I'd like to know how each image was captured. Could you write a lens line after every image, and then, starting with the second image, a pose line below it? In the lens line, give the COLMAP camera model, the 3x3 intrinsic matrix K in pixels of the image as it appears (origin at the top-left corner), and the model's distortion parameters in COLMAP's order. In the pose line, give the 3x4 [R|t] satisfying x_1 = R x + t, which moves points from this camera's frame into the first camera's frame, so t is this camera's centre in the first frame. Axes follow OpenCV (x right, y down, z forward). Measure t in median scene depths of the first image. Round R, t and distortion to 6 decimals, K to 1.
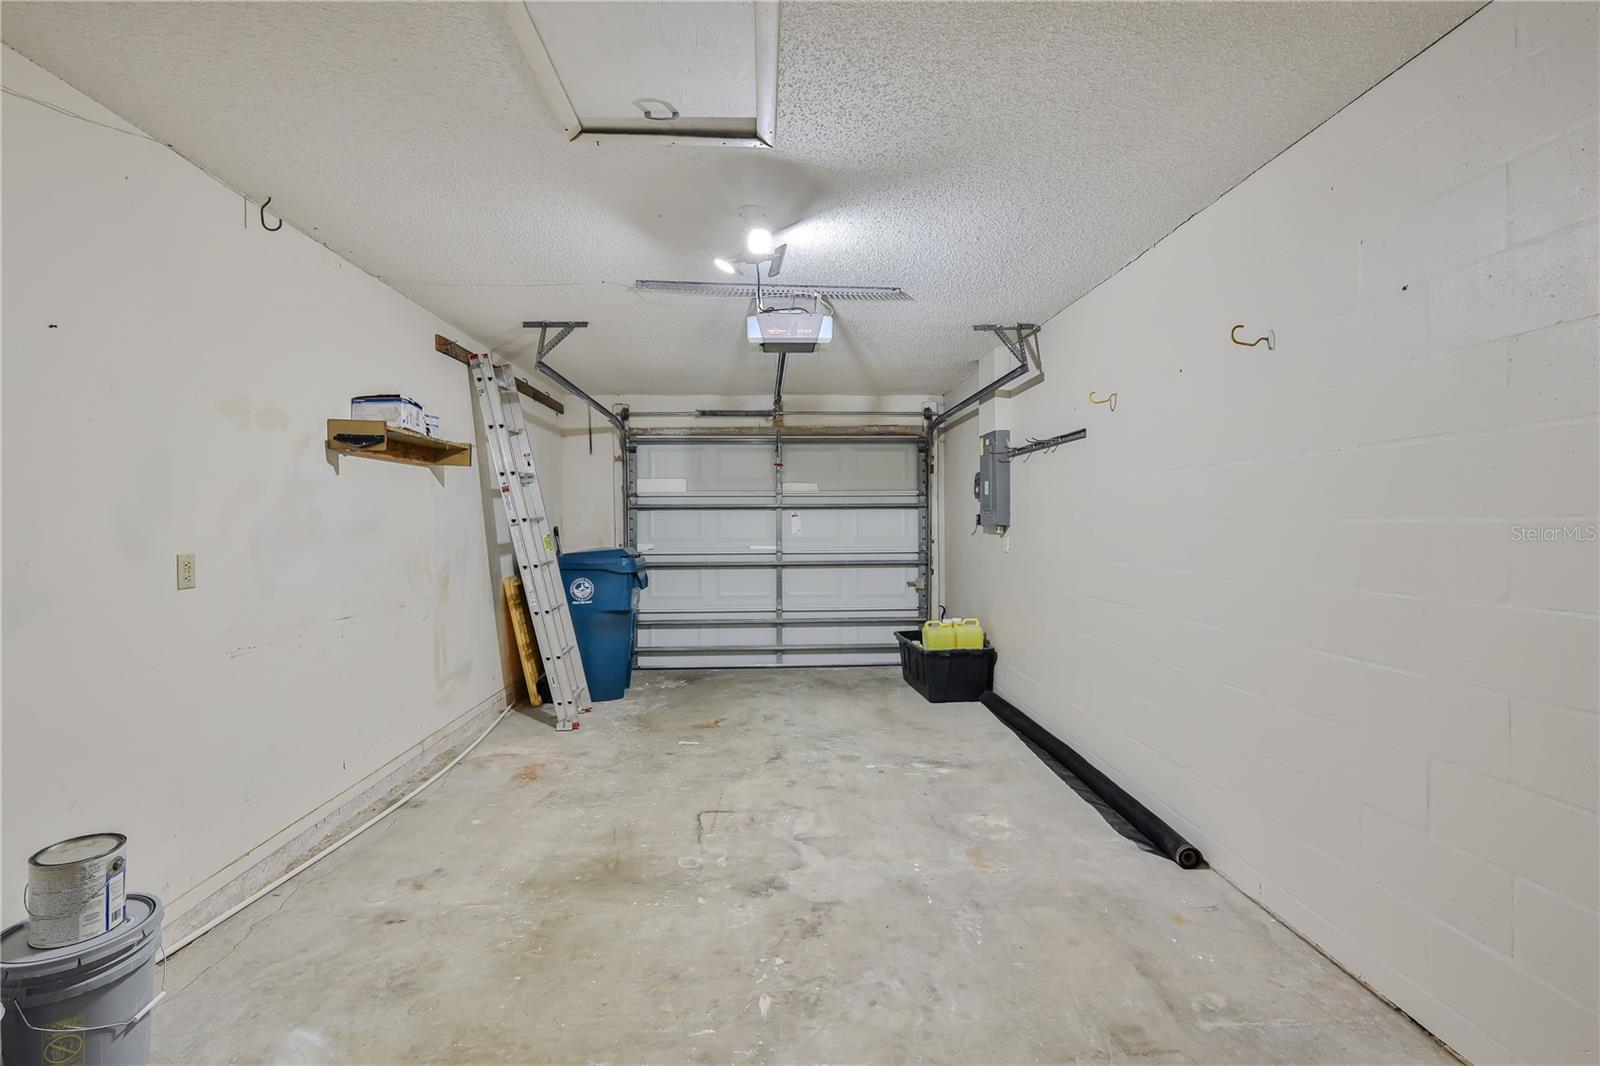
lens RADIAL K [[730.7, 0, 800.0], [0, 730.7, 533.0], [0, 0, 1]] dist [-0.001210, -0.000482]
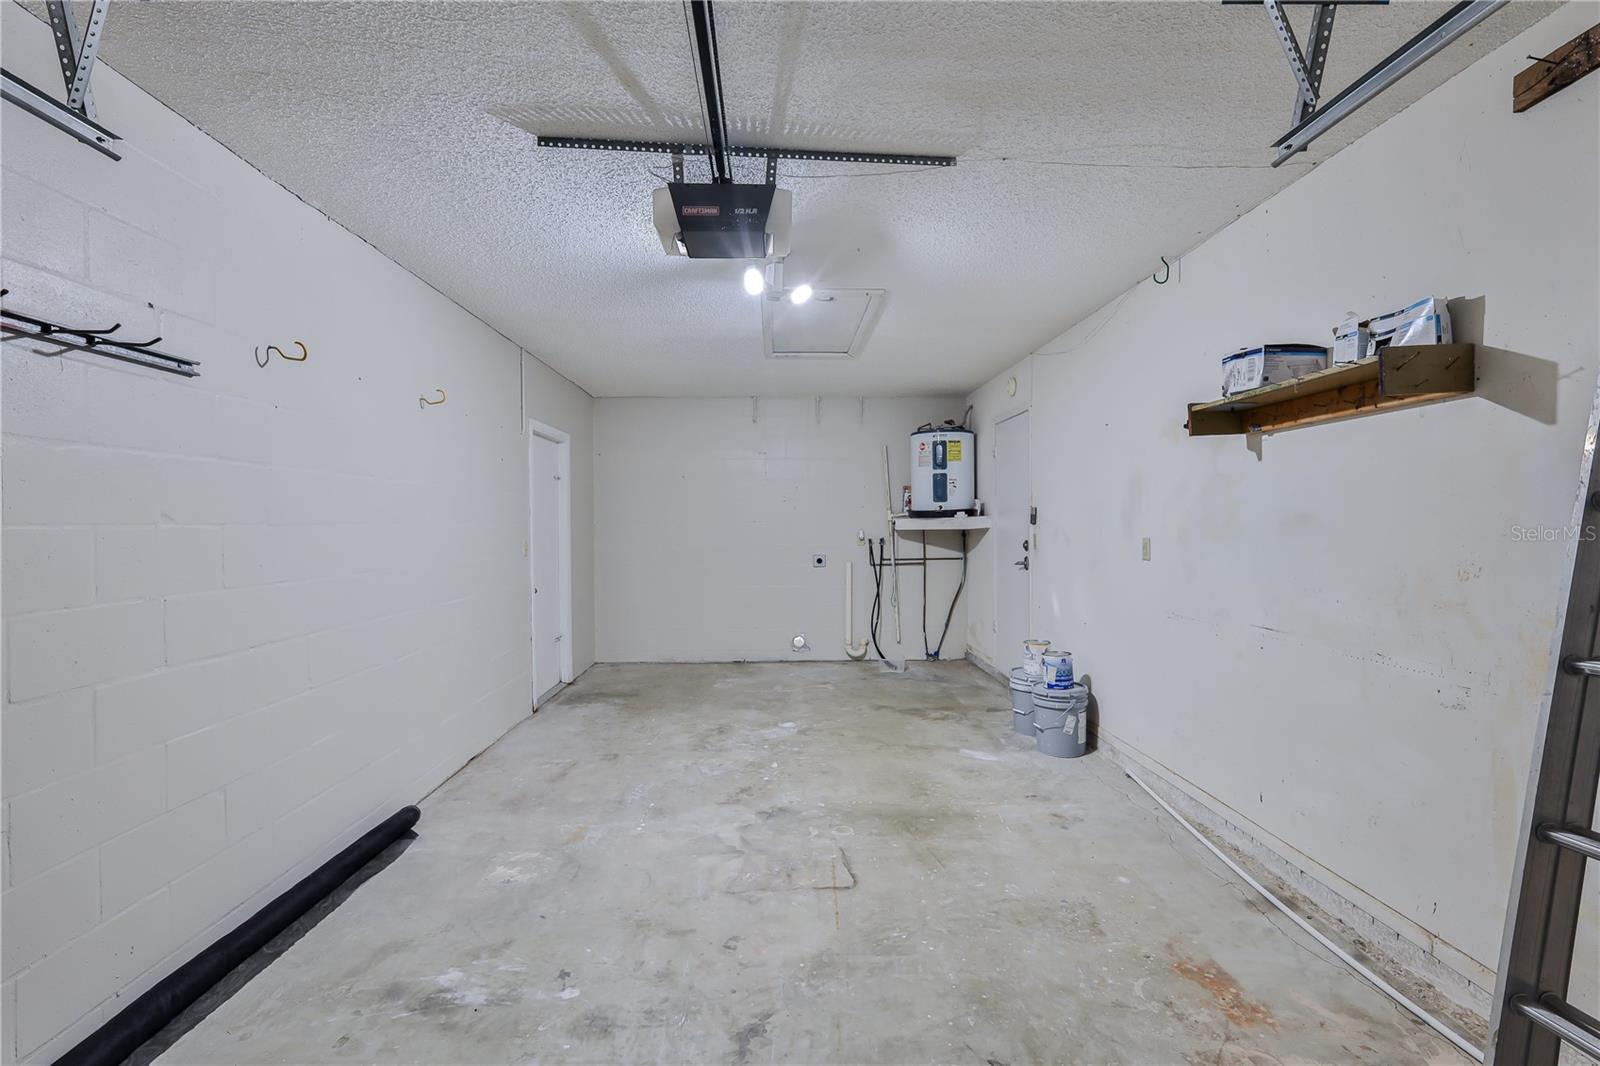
lens RADIAL K [[730.7, 0, 800.0], [0, 730.7, 533.0], [0, 0, 1]] dist [-0.001210, -0.000482]
pose [[-0.999816, 0.012672, 0.014425, -0.101566], [0.013087, 0.999494, 0.028987, -0.027094], [-0.014051, 0.029170, -0.999476, 1.955641]]
